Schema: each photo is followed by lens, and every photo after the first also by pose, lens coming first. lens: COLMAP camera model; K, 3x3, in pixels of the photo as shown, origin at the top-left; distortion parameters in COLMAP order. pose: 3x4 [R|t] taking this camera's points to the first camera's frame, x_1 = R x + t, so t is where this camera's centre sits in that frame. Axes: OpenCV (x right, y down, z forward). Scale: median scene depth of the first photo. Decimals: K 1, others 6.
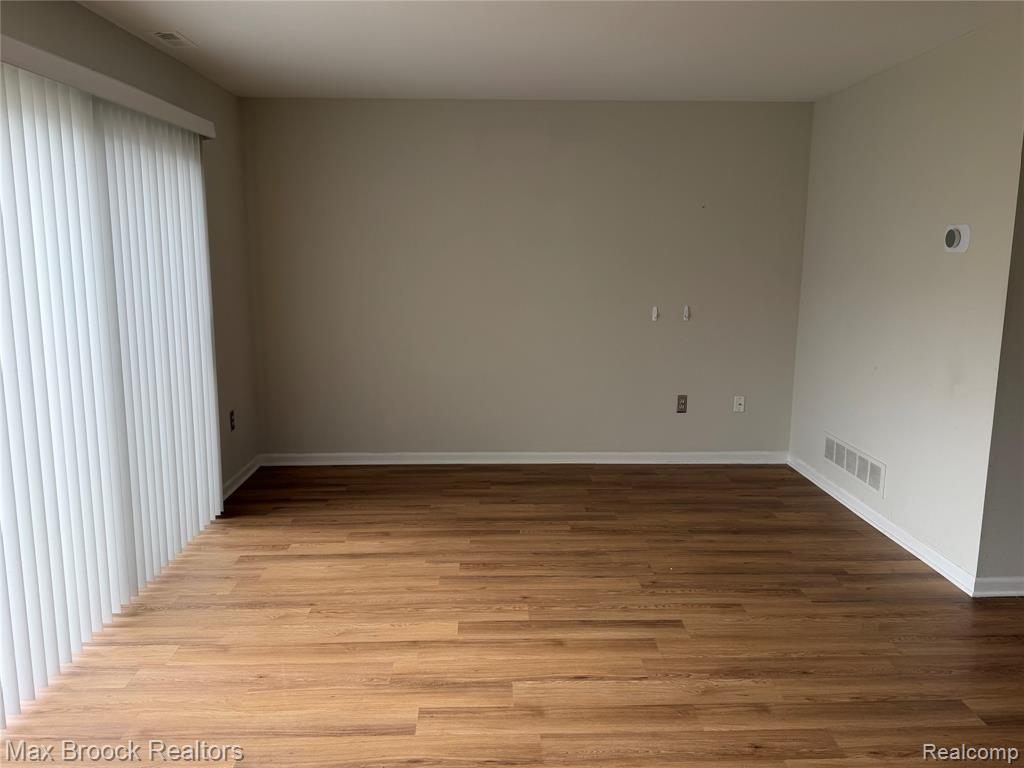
lens RADIAL K [[822.1, 0, 516.0], [0, 822.1, 378.3], [0, 0, 1]] dist [0.116158, -0.090478]
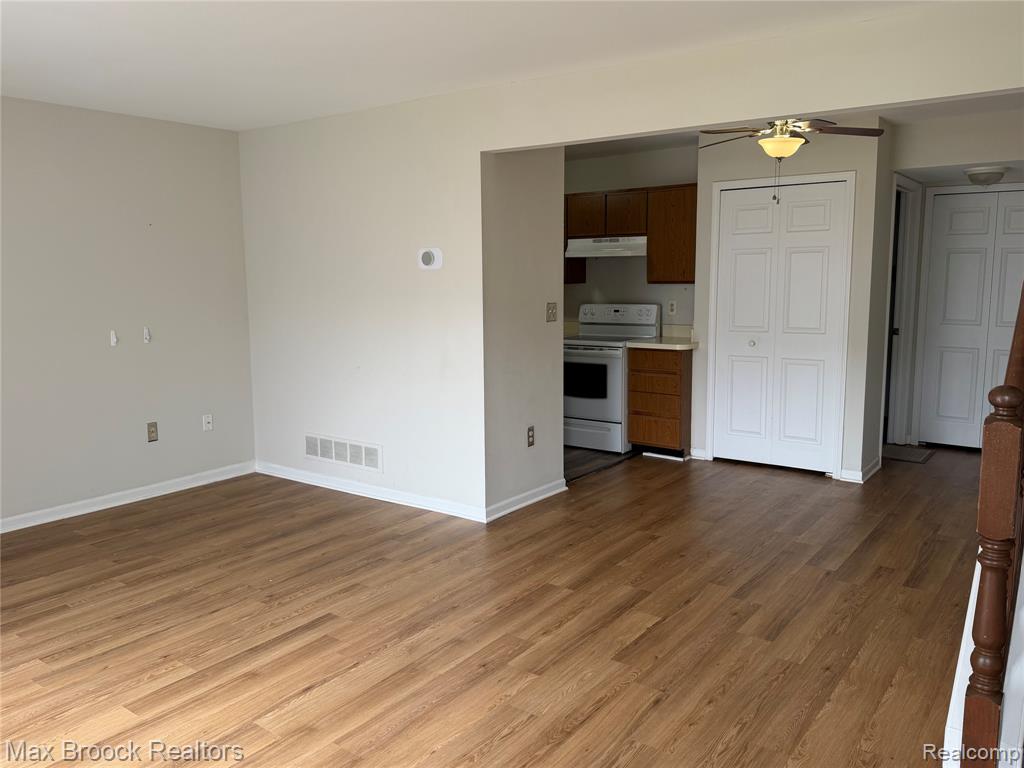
lens RADIAL K [[822.1, 0, 514.8], [0, 822.1, 386.1], [0, 0, 1]] dist [0.116158, -0.090478]
pose [[0.635696, -0.129322, 0.761029, -0.353443], [0.144097, 0.988418, 0.047597, -0.009287], [-0.758371, 0.079405, 0.646969, 0.096105]]
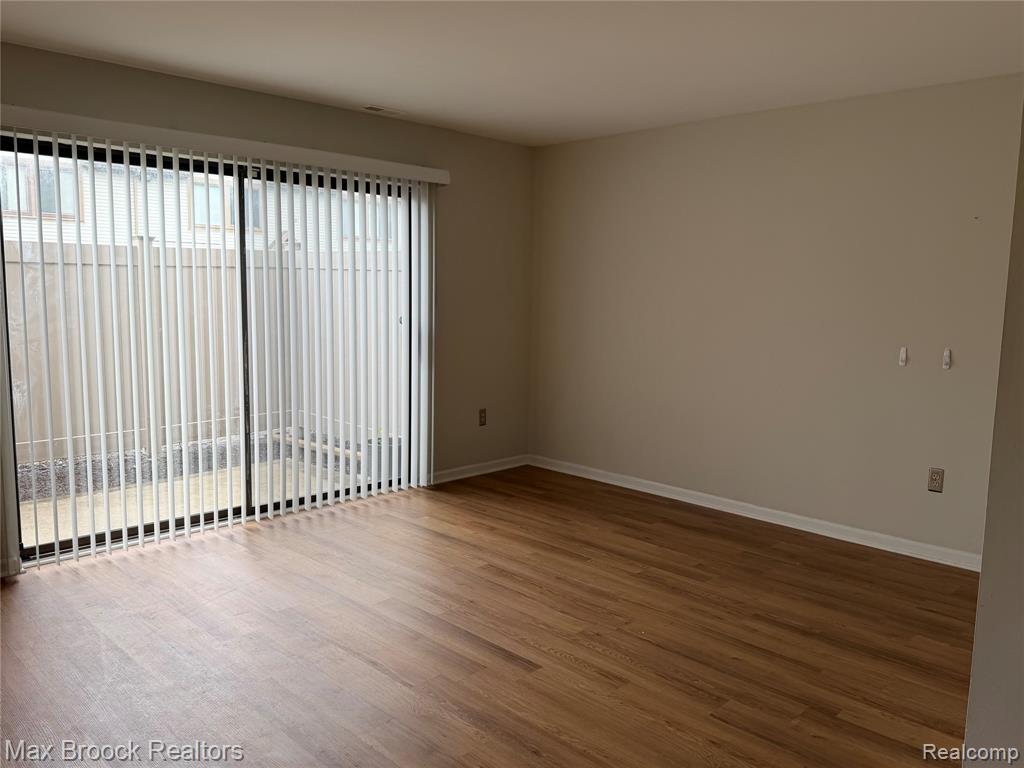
lens RADIAL K [[822.1, 0, 518.4], [0, 822.1, 379.2], [0, 0, 1]] dist [0.116158, -0.090478]
pose [[0.676699, 0.092547, -0.730420, 0.681419], [-0.134351, 0.990933, 0.001085, -0.013912], [0.723898, 0.097398, 0.682998, 0.280529]]
